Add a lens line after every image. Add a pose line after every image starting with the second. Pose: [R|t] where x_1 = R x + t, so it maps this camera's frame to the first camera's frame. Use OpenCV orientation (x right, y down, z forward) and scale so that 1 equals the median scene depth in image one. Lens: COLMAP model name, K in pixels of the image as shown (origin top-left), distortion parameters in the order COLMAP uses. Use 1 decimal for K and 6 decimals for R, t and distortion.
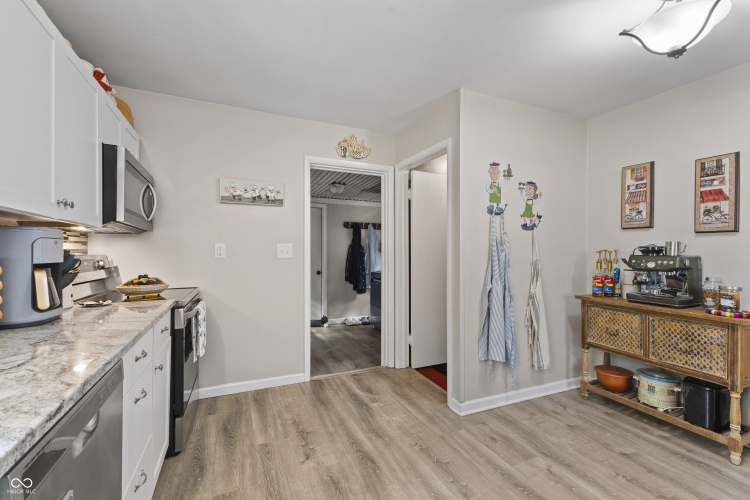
lens RADIAL K [[323.5, 0, 376.5], [0, 323.5, 254.3], [0, 0, 1]] dist [0.001356, 0.000195]
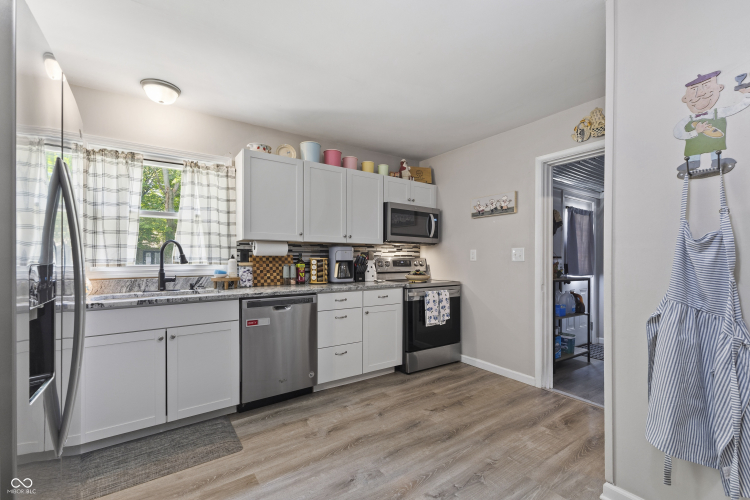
lens RADIAL K [[329.7, 0, 372.9], [0, 329.7, 260.7], [0, 0, 1]] dist [0.001204, 0.000067]
pose [[0.161709, 0.002300, -0.986836, 0.808345], [-0.005501, 0.999984, 0.001429, 0.012648], [0.986823, 0.005198, 0.161719, 0.404949]]
